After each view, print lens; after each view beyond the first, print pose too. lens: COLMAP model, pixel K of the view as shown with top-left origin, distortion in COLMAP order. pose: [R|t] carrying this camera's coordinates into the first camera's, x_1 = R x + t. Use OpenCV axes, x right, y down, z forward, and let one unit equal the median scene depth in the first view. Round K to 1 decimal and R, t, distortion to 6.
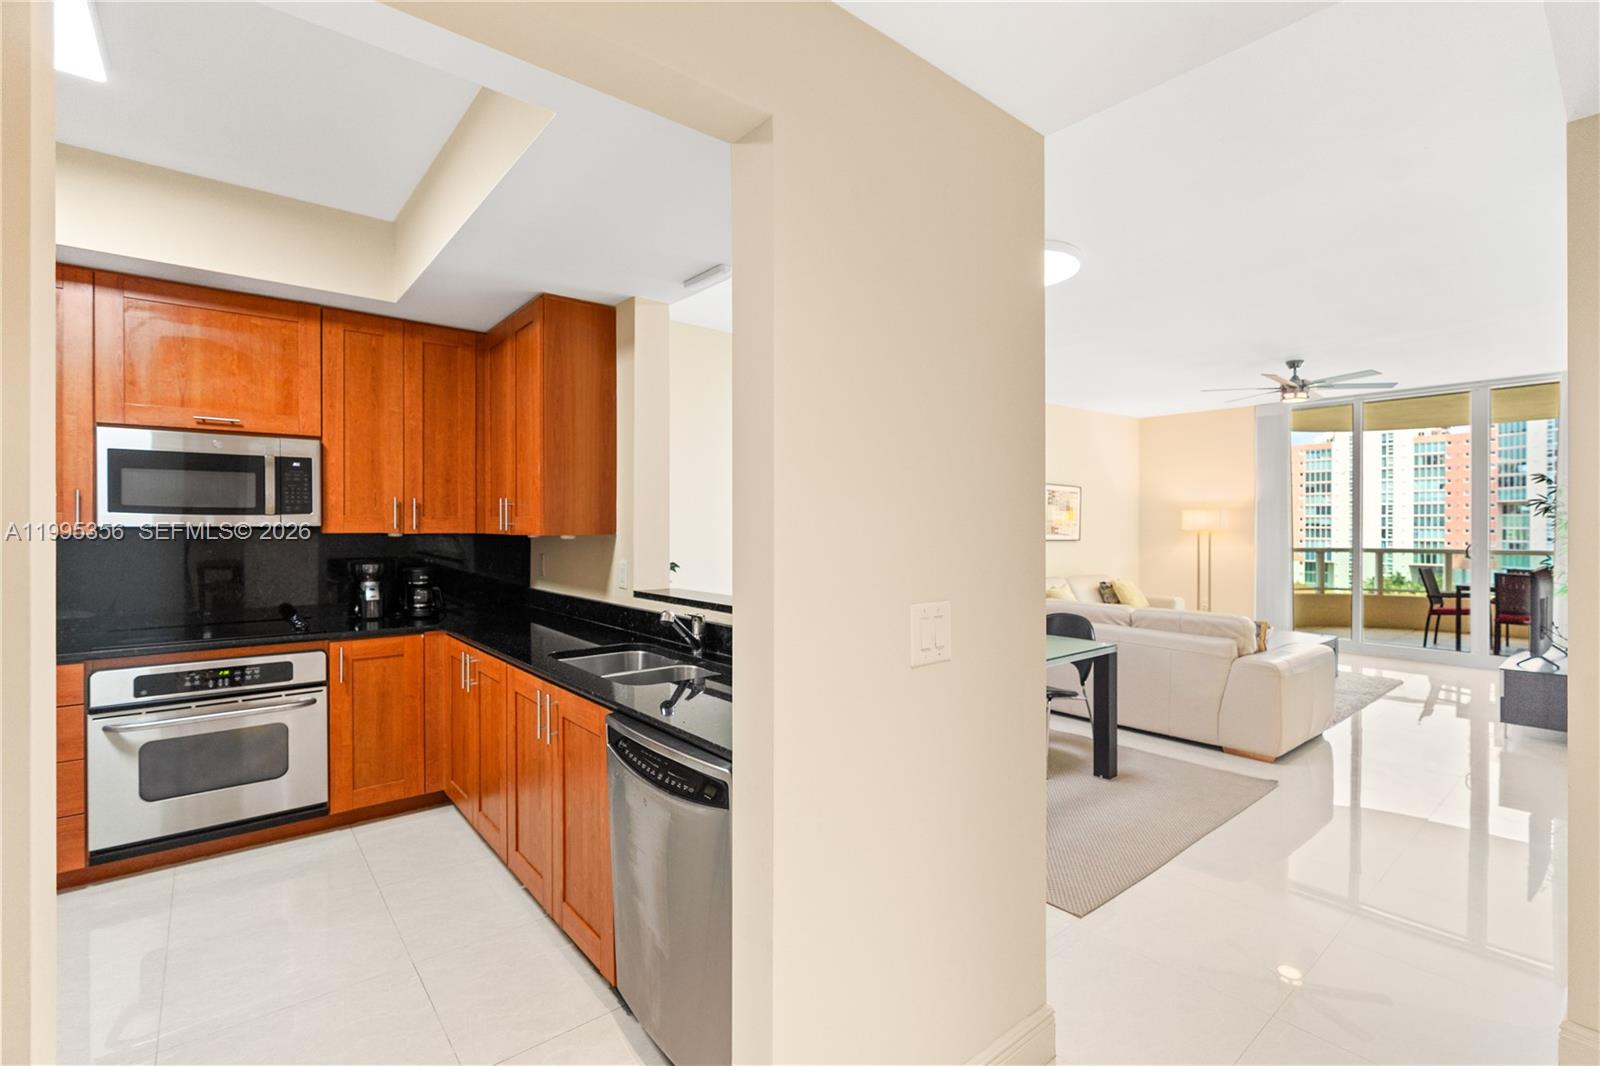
lens RADIAL K [[723.9, 0, 799.3], [0, 723.9, 527.5], [0, 0, 1]] dist [-0.015116, 0.009746]
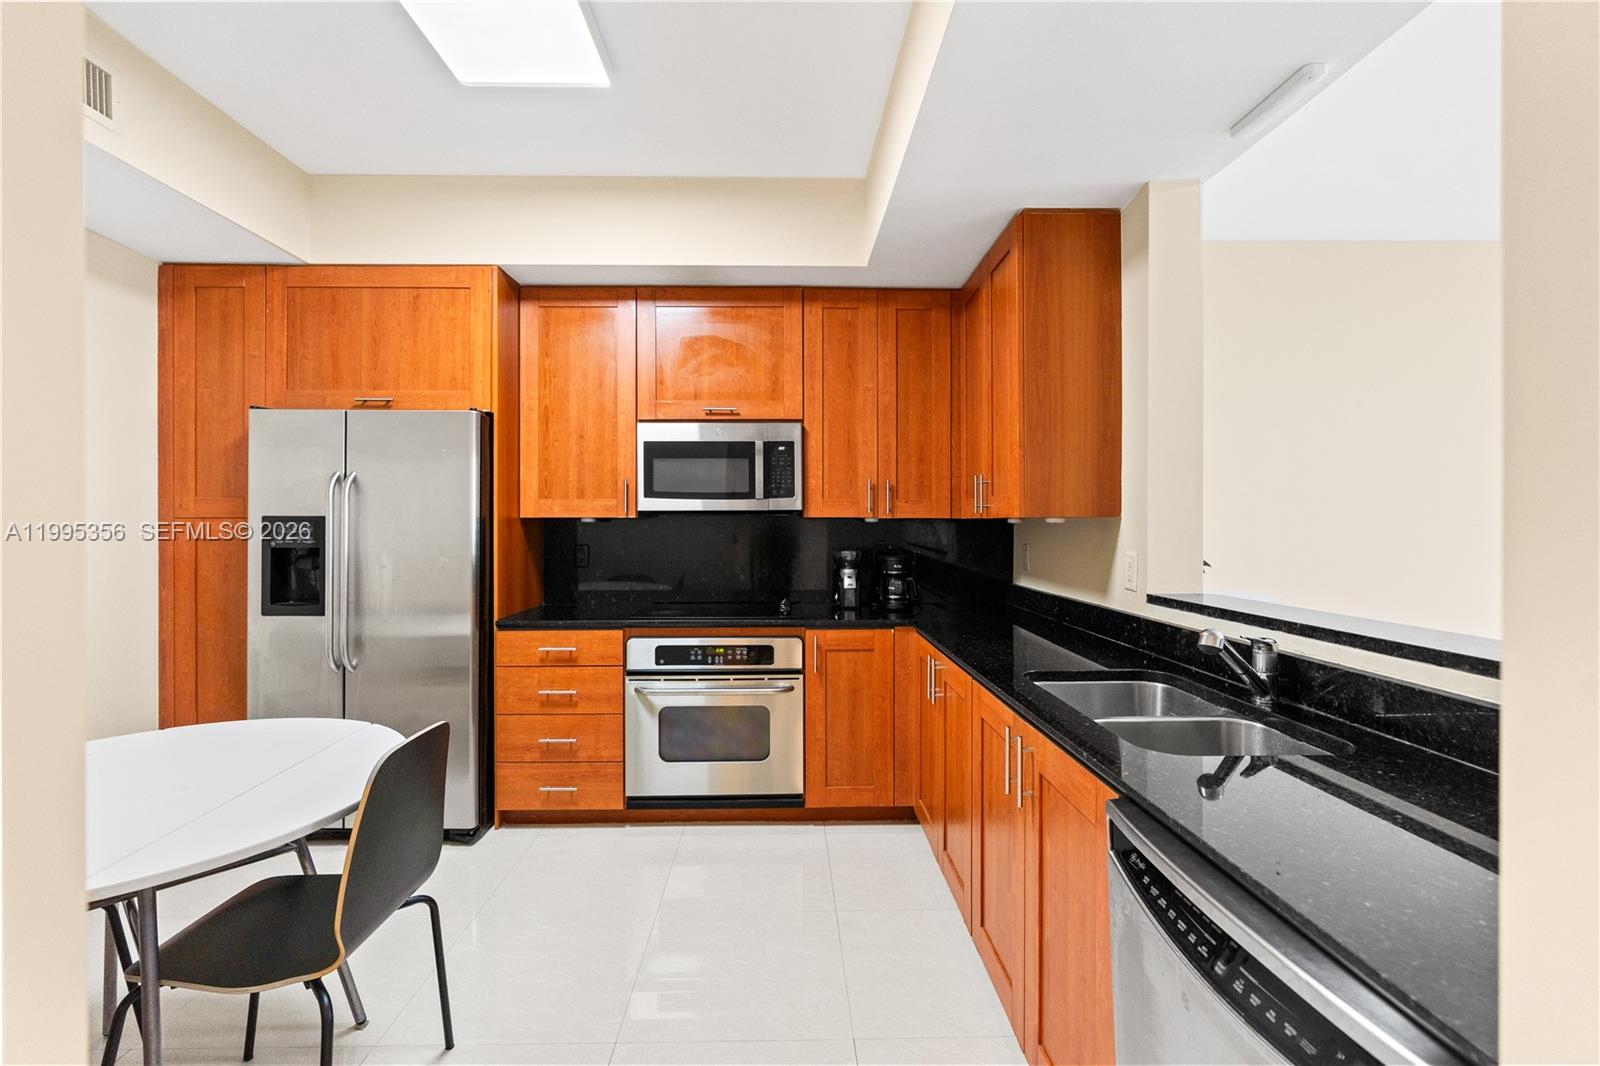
lens RADIAL K [[723.9, 0, 799.3], [0, 723.9, 527.5], [0, 0, 1]] dist [-0.015116, 0.009746]
pose [[0.788752, 0.001841, -0.614709, -0.062142], [-0.001119, 0.999998, 0.001559, 0.021022], [0.614711, -0.000541, 0.788753, 0.227690]]
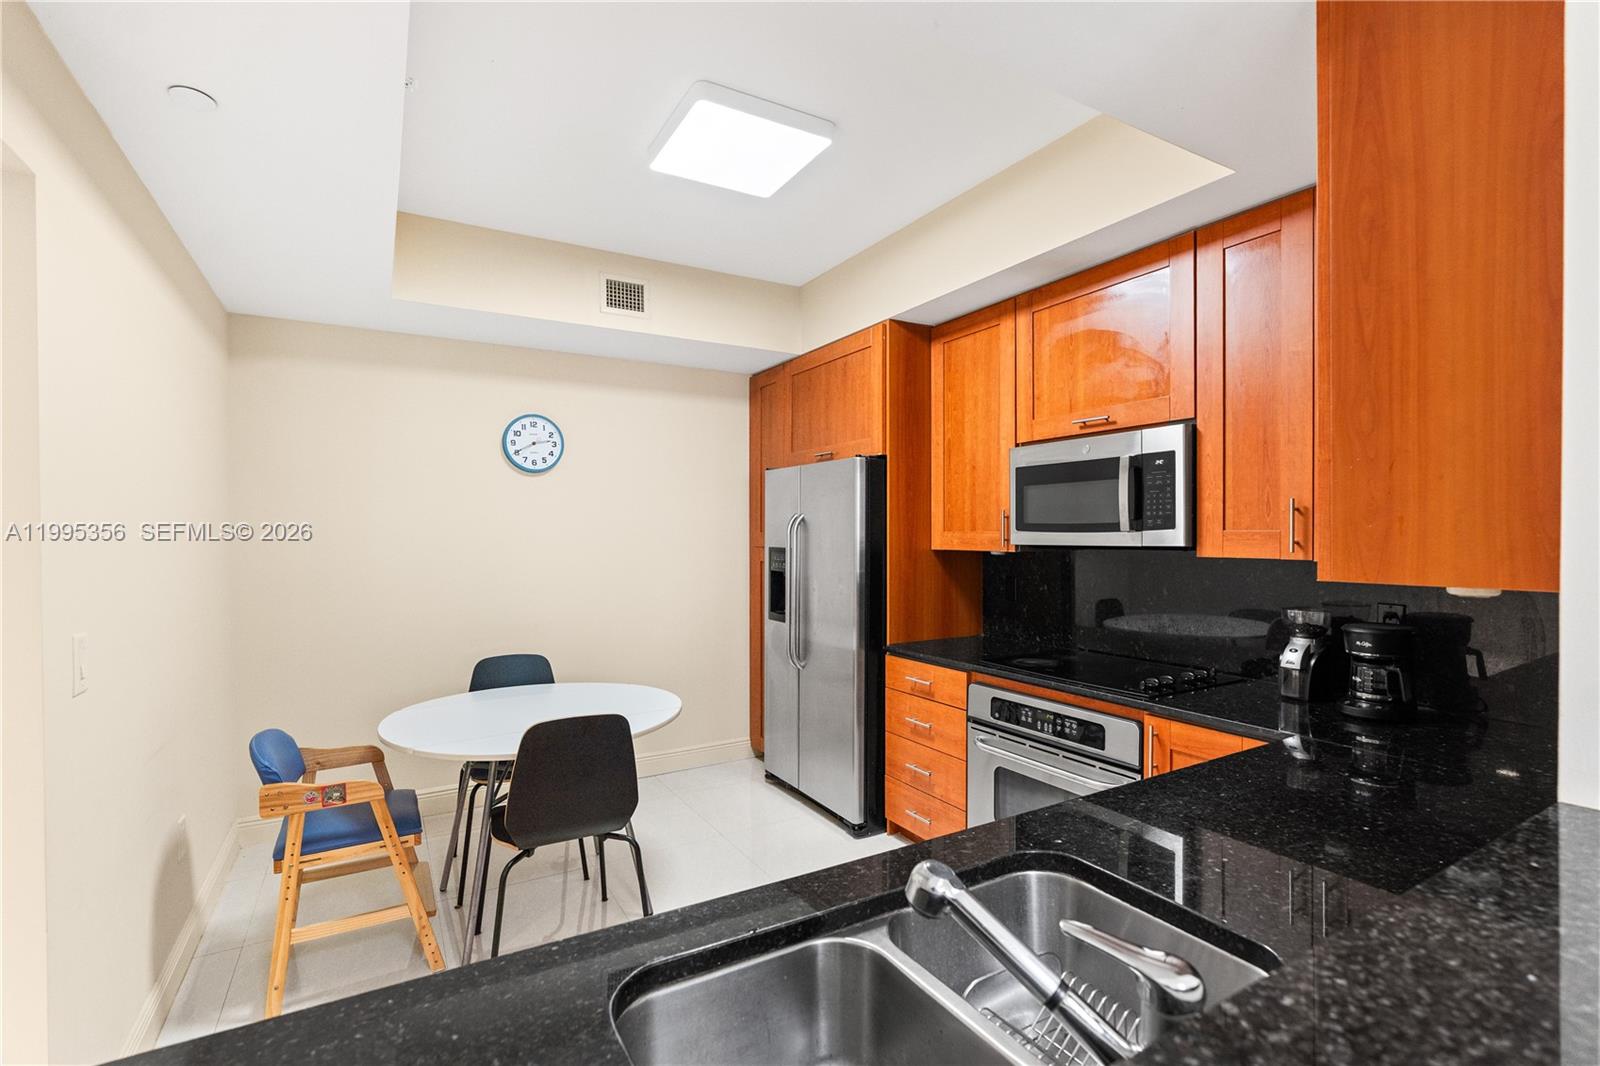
lens RADIAL K [[731.4, 0, 796.3], [0, 731.4, 541.3], [0, 0, 1]] dist [-0.000245, 0.000131]
pose [[-0.161253, 0.011448, -0.986847, 0.098674], [-0.000443, 0.999932, 0.011672, -0.016071], [0.986913, 0.002319, -0.161237, 0.774375]]
